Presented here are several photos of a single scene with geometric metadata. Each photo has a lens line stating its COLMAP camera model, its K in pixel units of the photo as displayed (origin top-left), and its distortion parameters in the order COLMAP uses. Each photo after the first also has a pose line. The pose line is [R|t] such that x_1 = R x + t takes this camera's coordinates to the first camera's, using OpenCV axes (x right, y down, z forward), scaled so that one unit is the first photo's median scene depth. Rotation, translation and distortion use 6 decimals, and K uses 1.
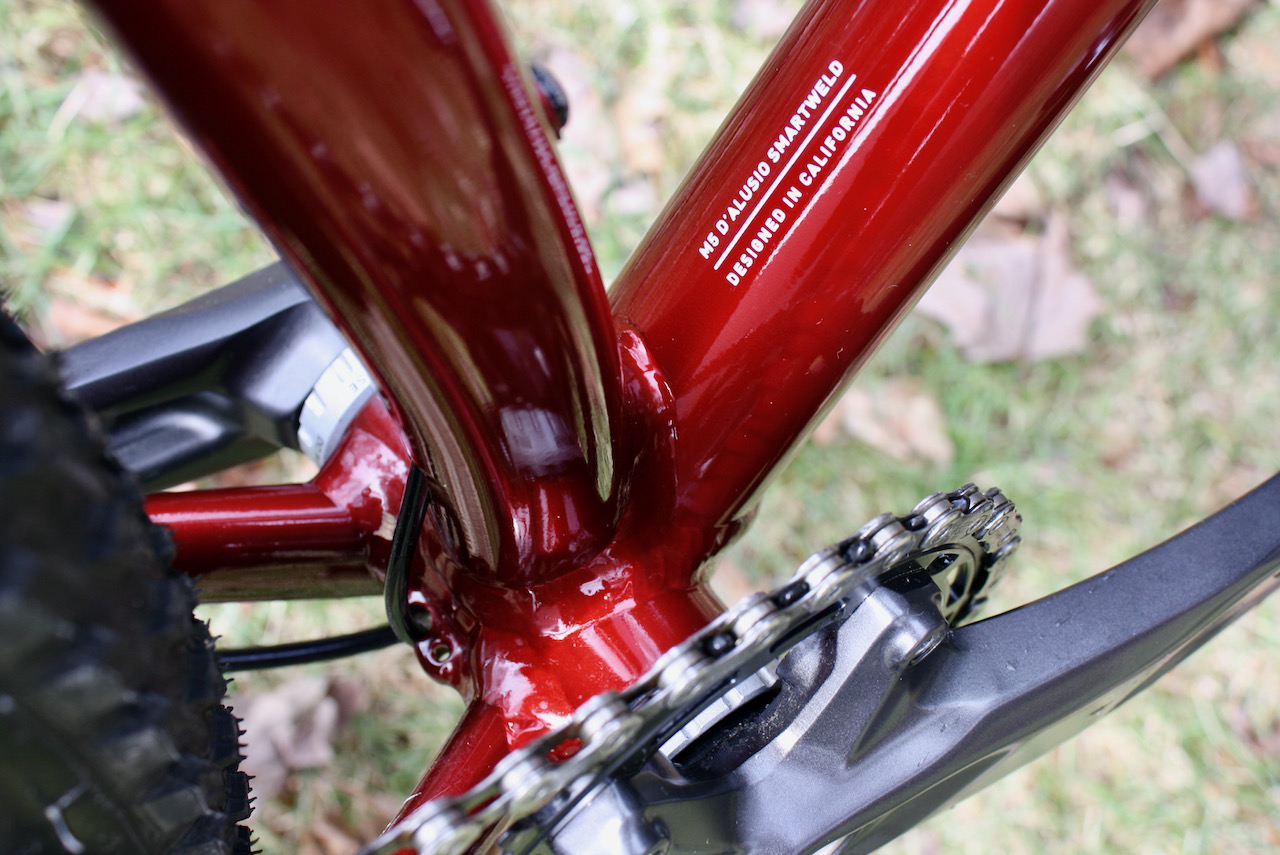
lens RADIAL K [[1759.0, 0, 640.8], [0, 1759.0, 427.7], [0, 0, 1]] dist [-0.019848, 0.000000]
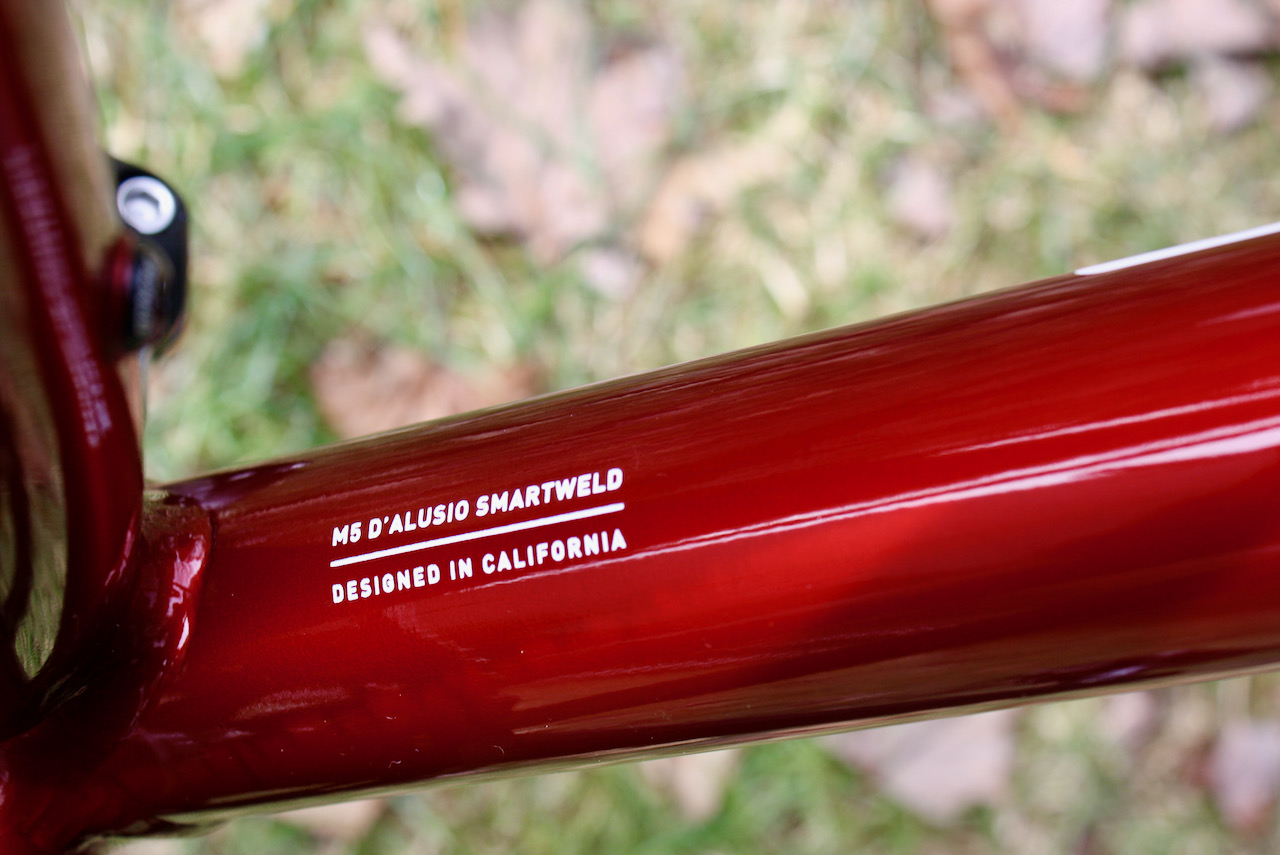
lens RADIAL K [[2305.8, 0, 639.7], [0, 2305.8, 426.9], [0, 0, 1]] dist [0.002699, 0.000000]
pose [[0.753640, 0.657285, 0.001709, 0.101031], [-0.657147, 0.753423, 0.022632, -0.242493], [0.013588, -0.018180, 0.999742, 0.070557]]
